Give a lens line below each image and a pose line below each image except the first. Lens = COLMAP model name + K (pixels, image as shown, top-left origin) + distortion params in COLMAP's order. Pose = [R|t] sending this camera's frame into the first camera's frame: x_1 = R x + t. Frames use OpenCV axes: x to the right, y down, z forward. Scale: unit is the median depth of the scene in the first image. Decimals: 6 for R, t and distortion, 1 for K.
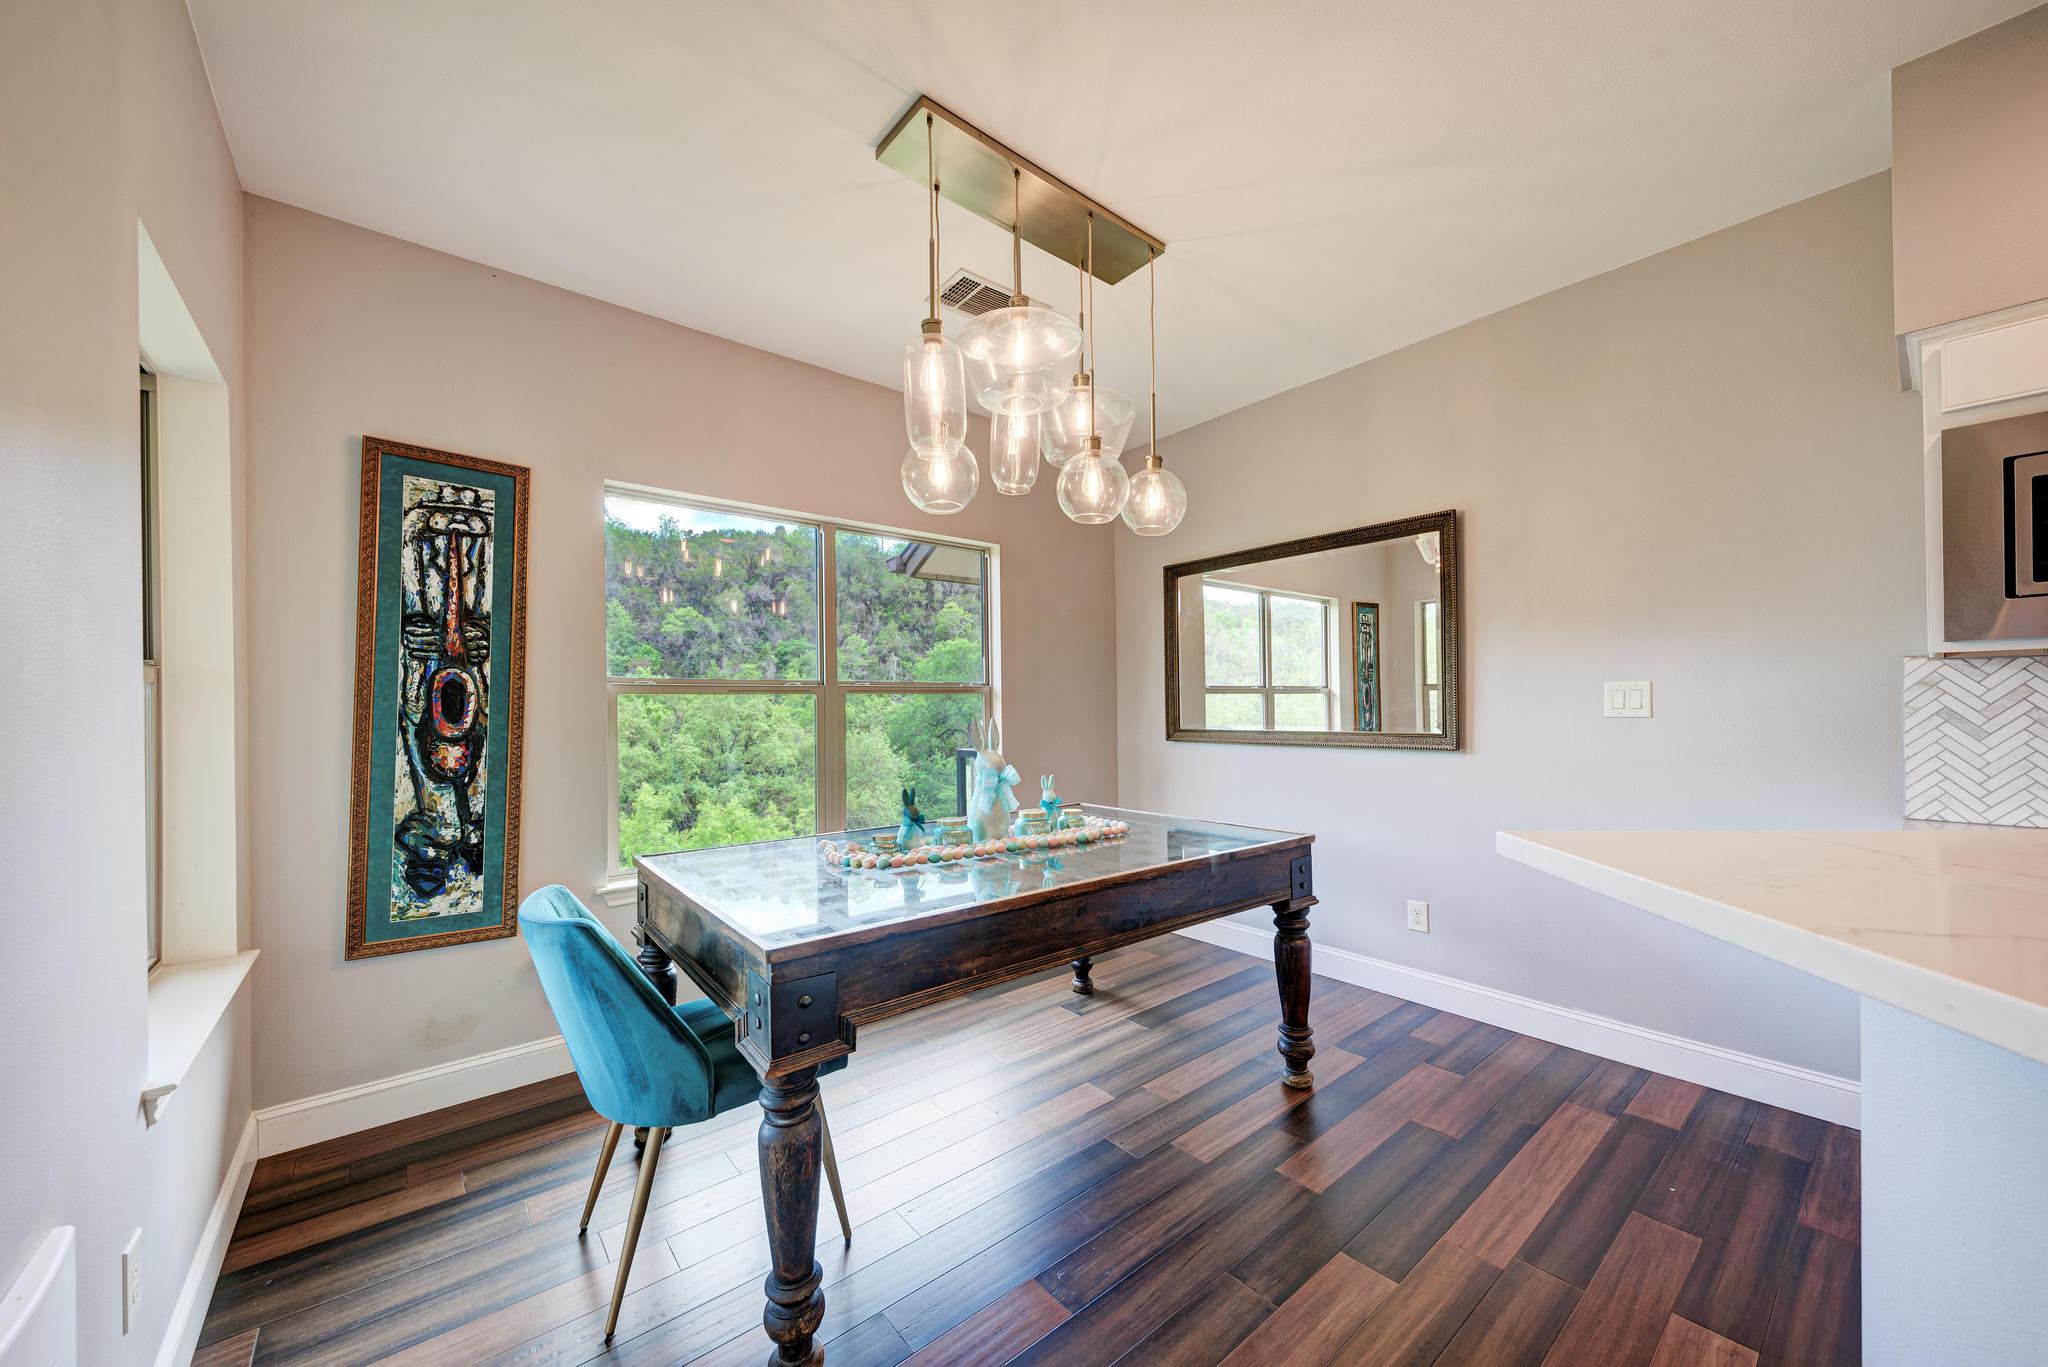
lens RADIAL K [[736.3, 0, 1021.0], [0, 736.3, 707.5], [0, 0, 1]] dist [0.015840, -0.008469]
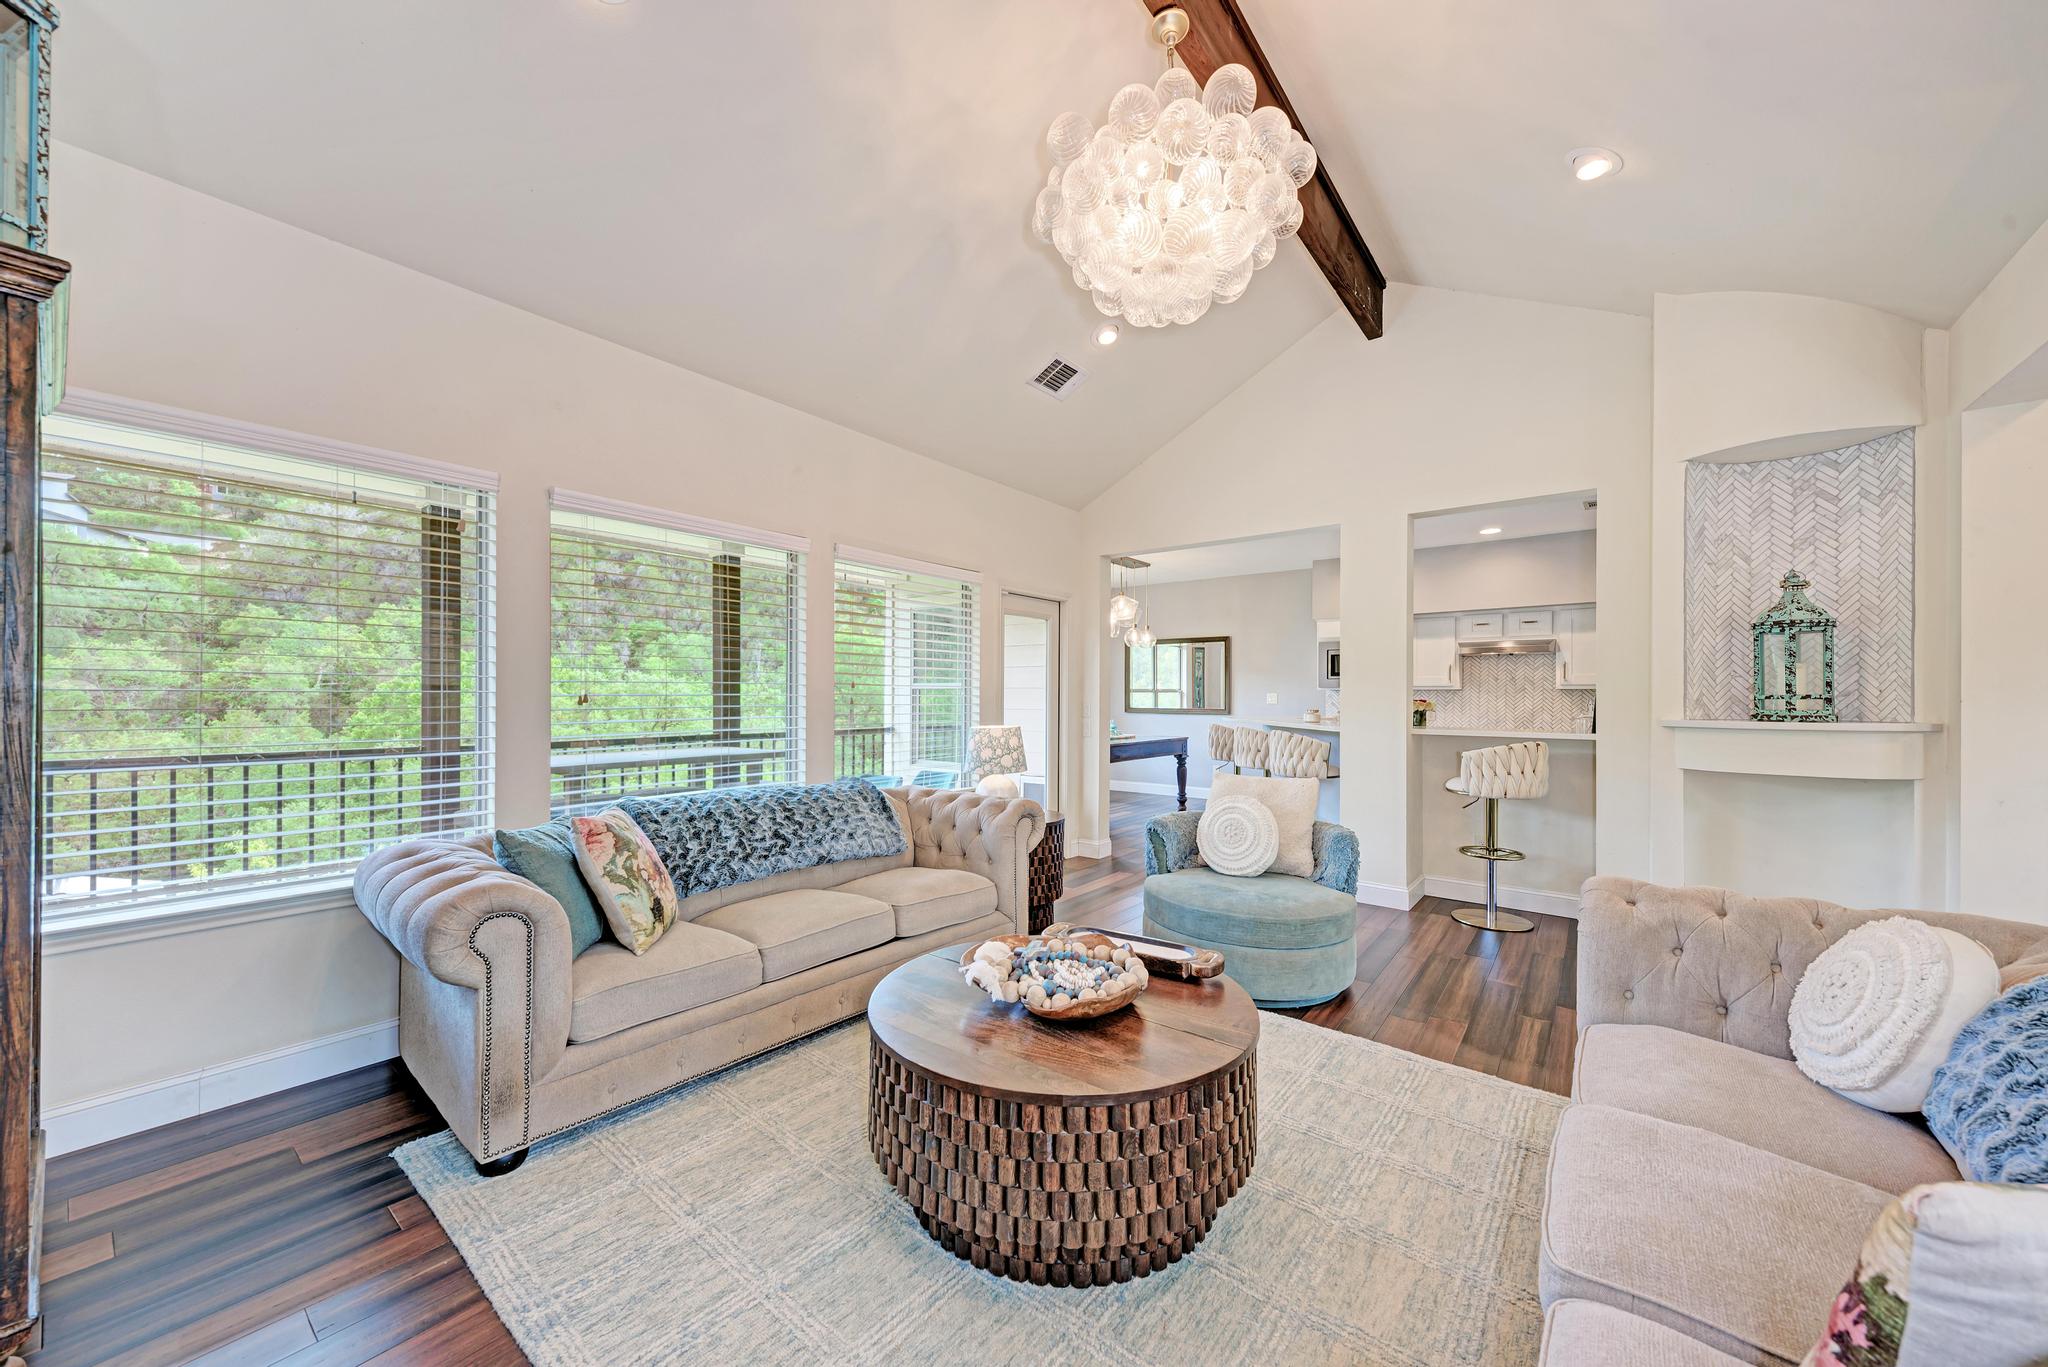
lens RADIAL K [[736.7, 0, 1025.8], [0, 736.7, 696.6], [0, 0, 1]] dist [0.016090, -0.006921]
pose [[0.975858, 0.015347, 0.217868, -1.011305], [-0.015626, 0.999878, -0.000440, -0.000201], [-0.217848, -0.002975, 0.975978, -2.026319]]
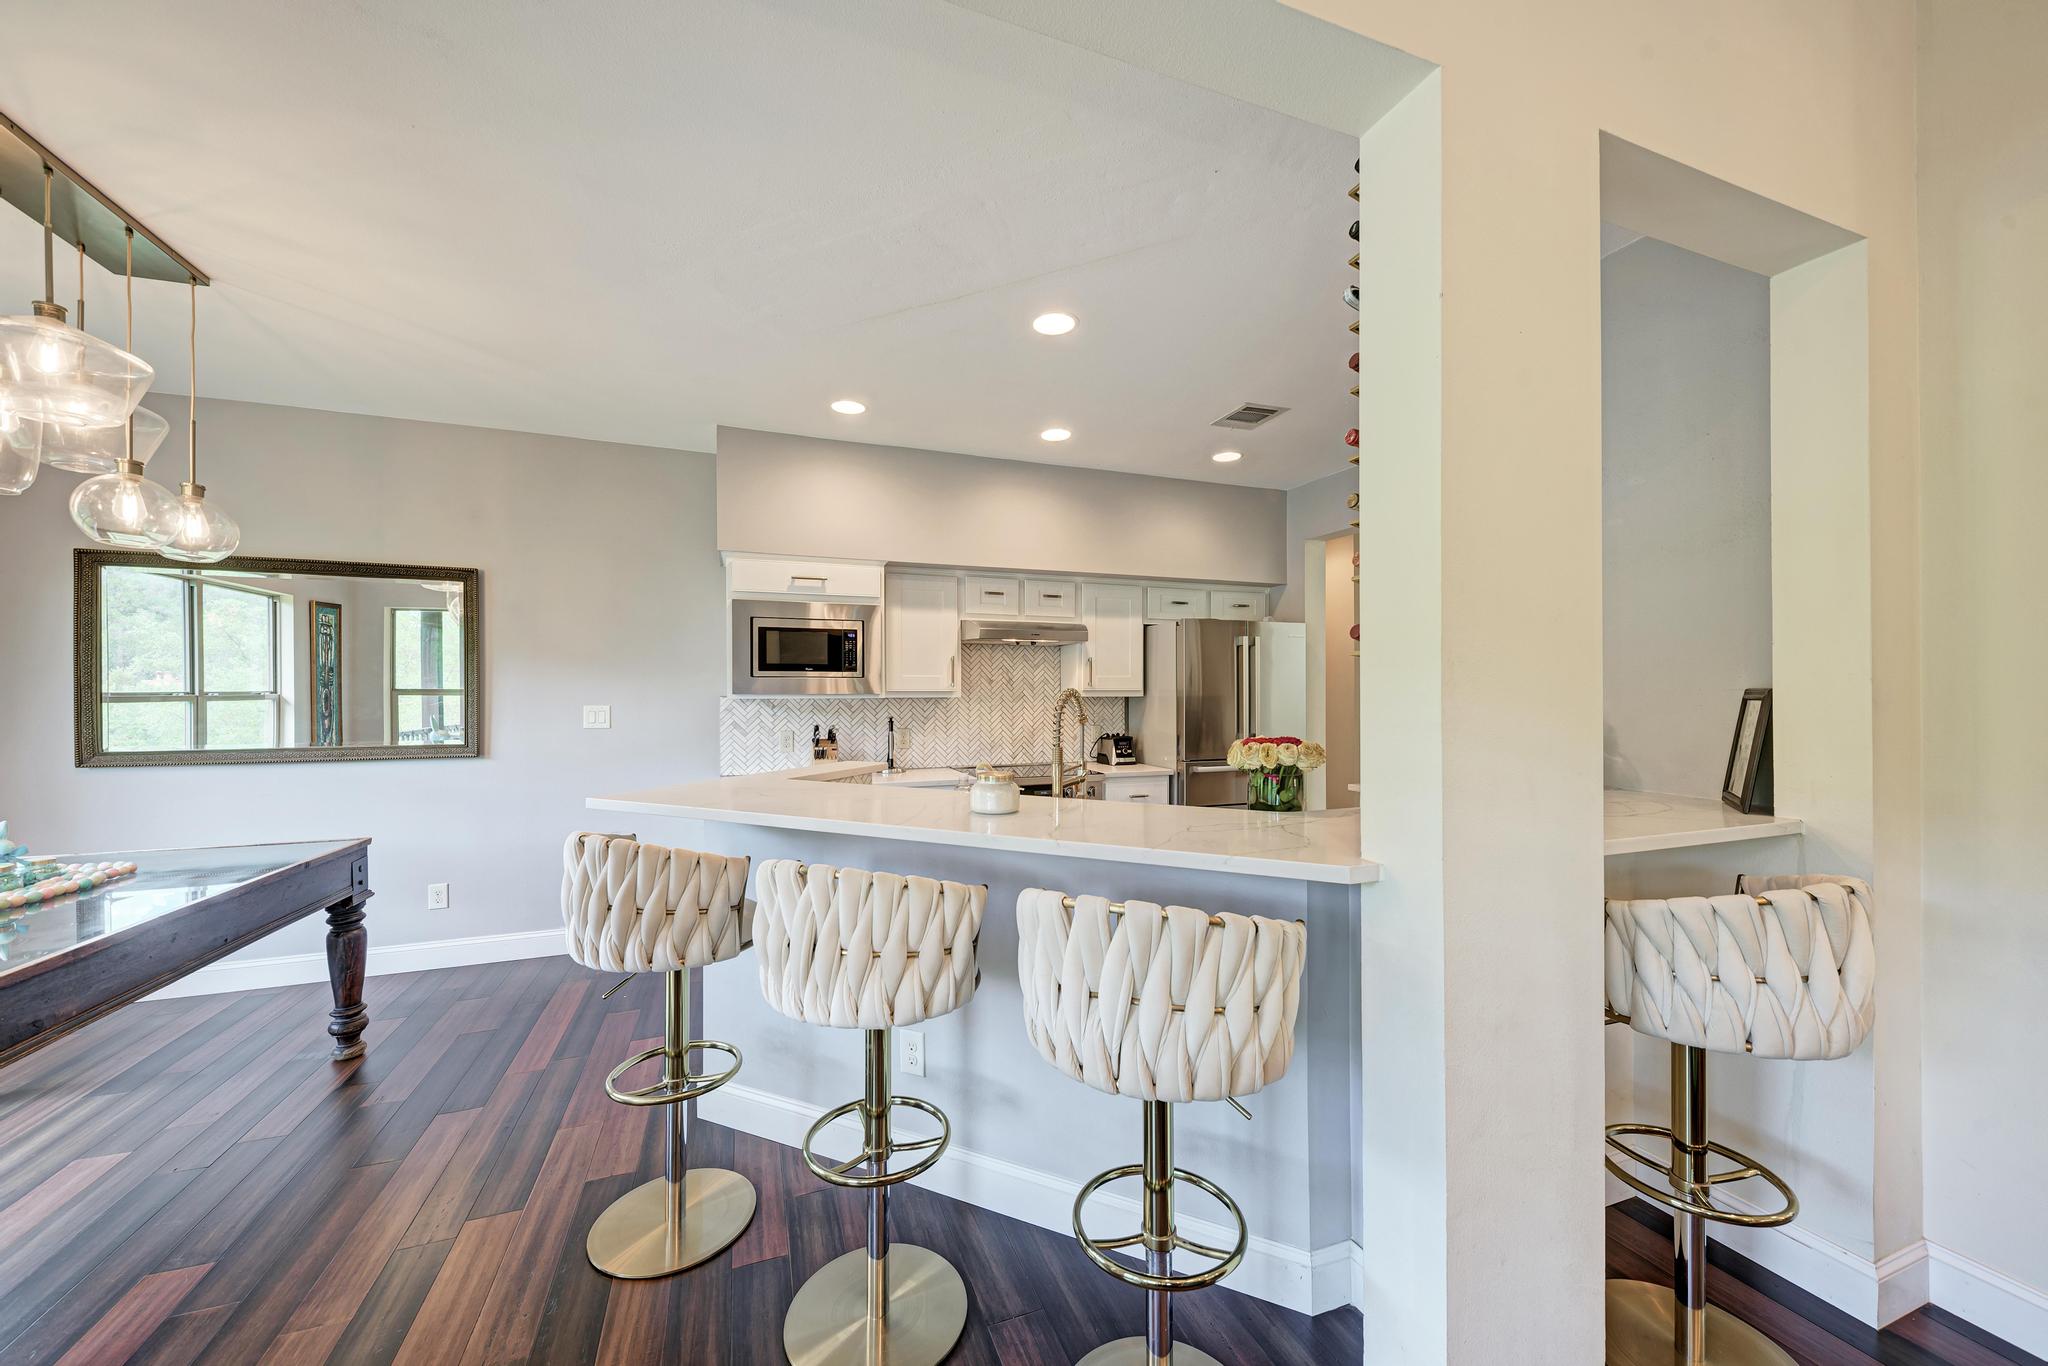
lens RADIAL K [[754.7, 0, 1033.5], [0, 754.7, 690.3], [0, 0, 1]] dist [0.000297, -0.000243]
pose [[0.308852, 0.013804, 0.951010, -0.396818], [-0.003151, 0.999904, -0.013490, -0.048053], [-0.951105, 0.001170, 0.308866, -0.357141]]
